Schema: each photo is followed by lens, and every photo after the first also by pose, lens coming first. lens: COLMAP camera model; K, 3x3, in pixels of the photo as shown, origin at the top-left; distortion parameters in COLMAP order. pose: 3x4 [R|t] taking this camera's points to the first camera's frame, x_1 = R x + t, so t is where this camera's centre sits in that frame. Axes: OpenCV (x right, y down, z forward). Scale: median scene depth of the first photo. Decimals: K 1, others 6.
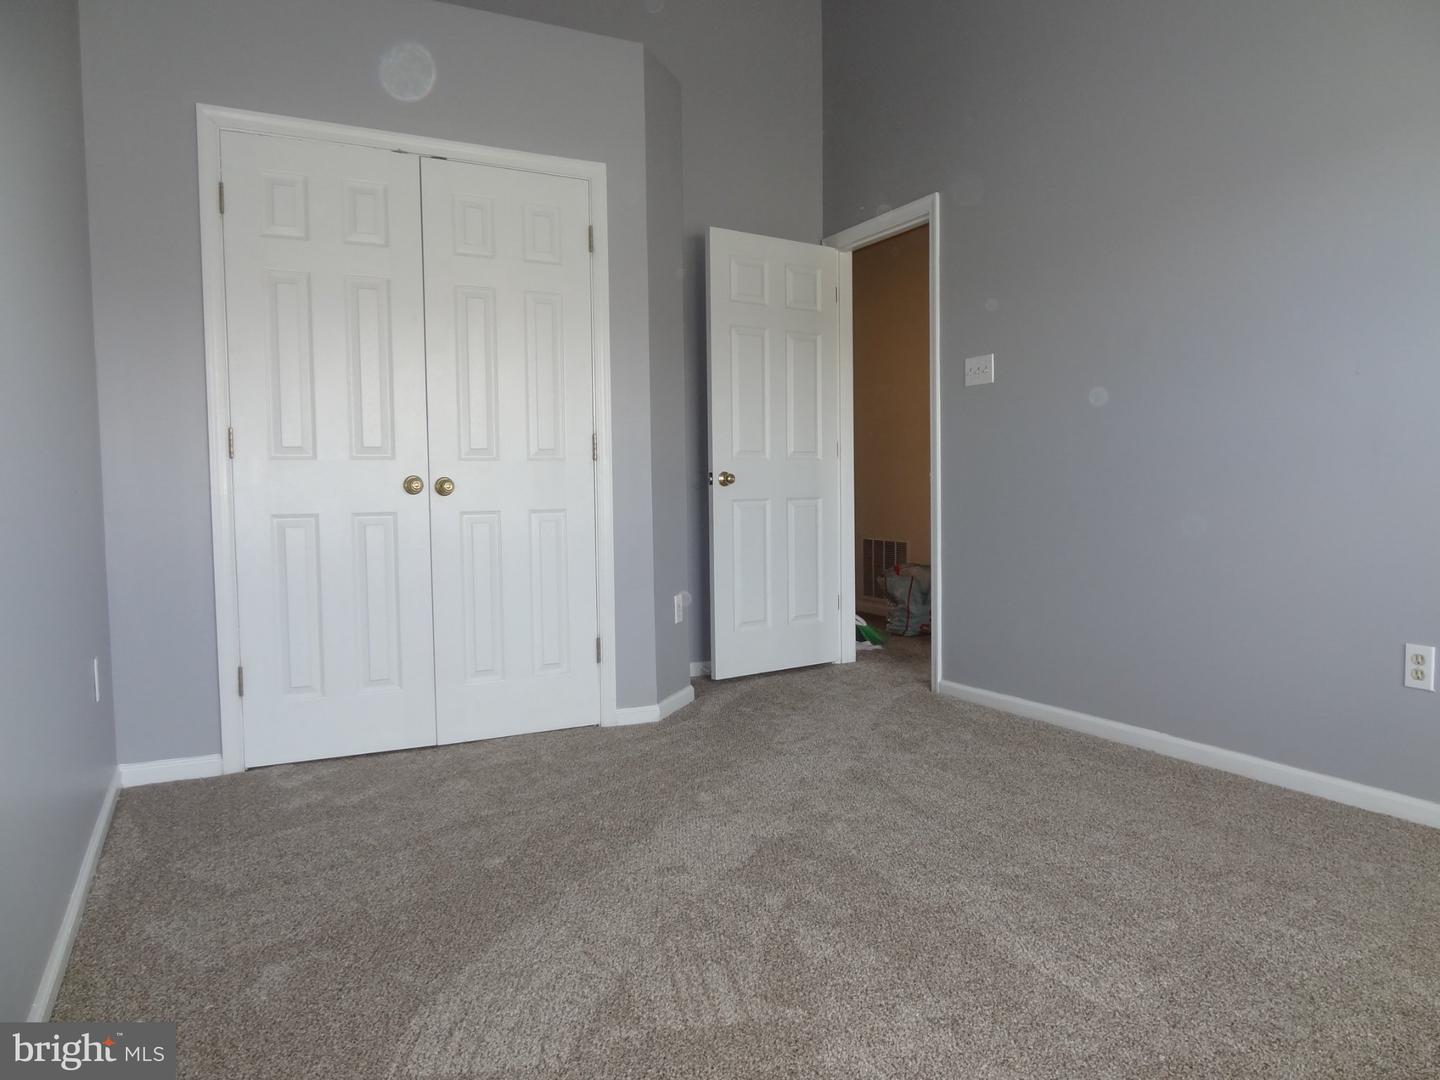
lens RADIAL K [[1015.5, 0, 732.9], [0, 1015.5, 548.2], [0, 0, 1]] dist [0.004373, -0.001280]
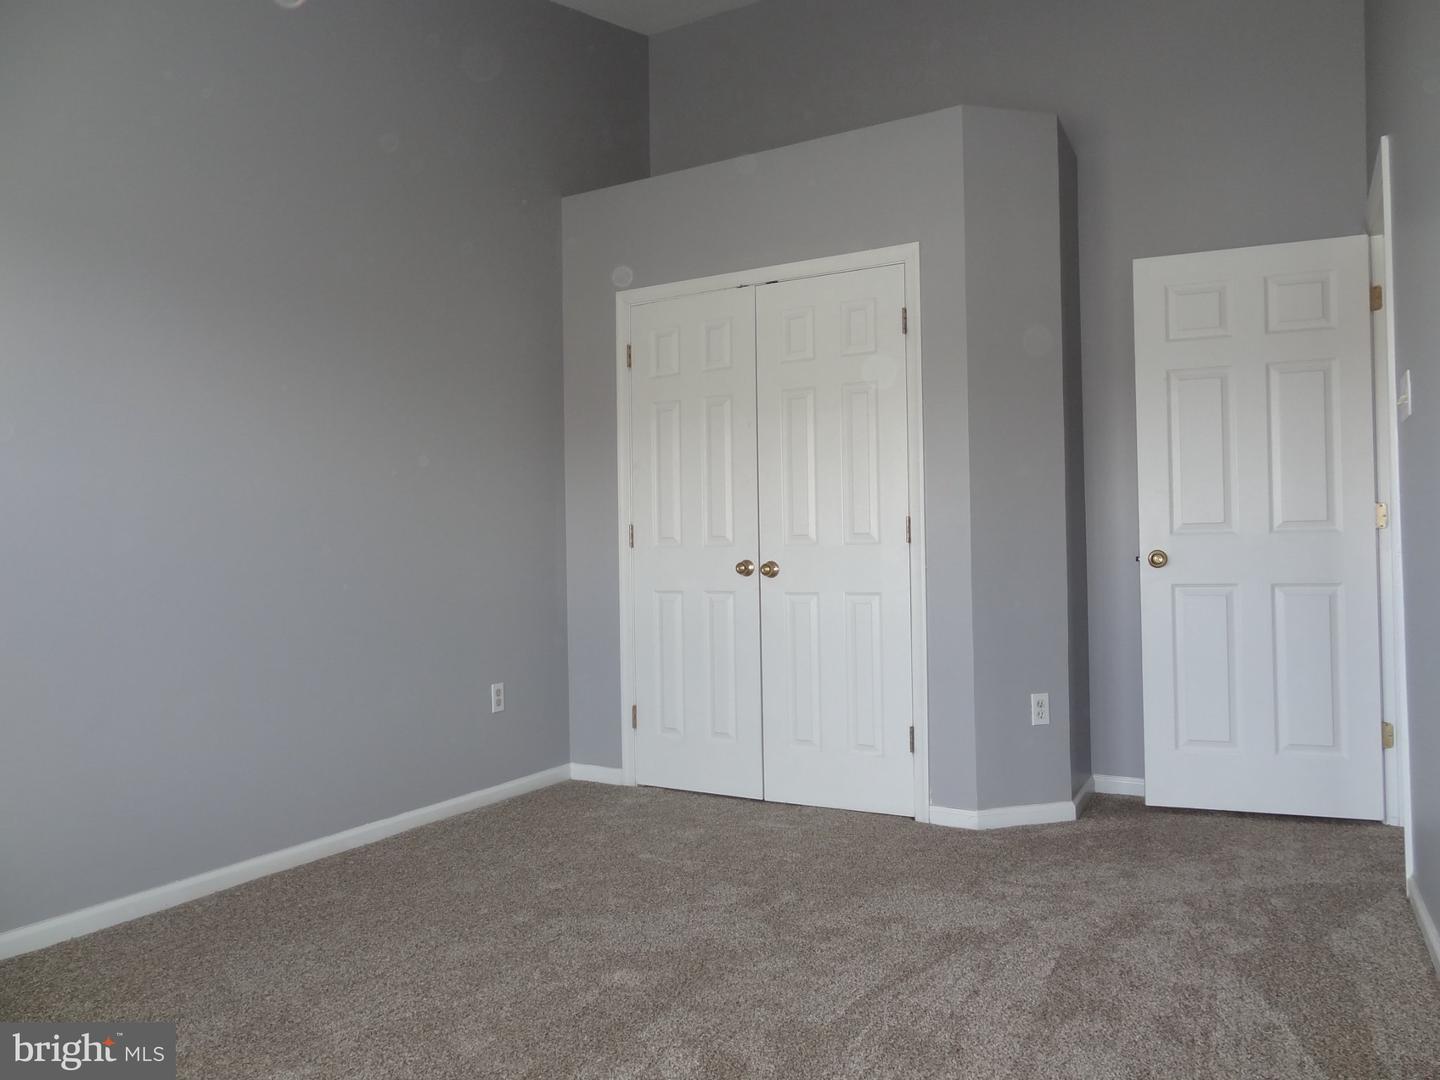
lens RADIAL K [[1015.5, 0, 723.9], [0, 1015.5, 544.8], [0, 0, 1]] dist [0.004373, -0.001280]
pose [[0.549377, -0.005006, -0.835559, 0.595464], [-0.045195, 0.998340, -0.035697, -0.042592], [0.834351, 0.057374, 0.548239, 0.323471]]
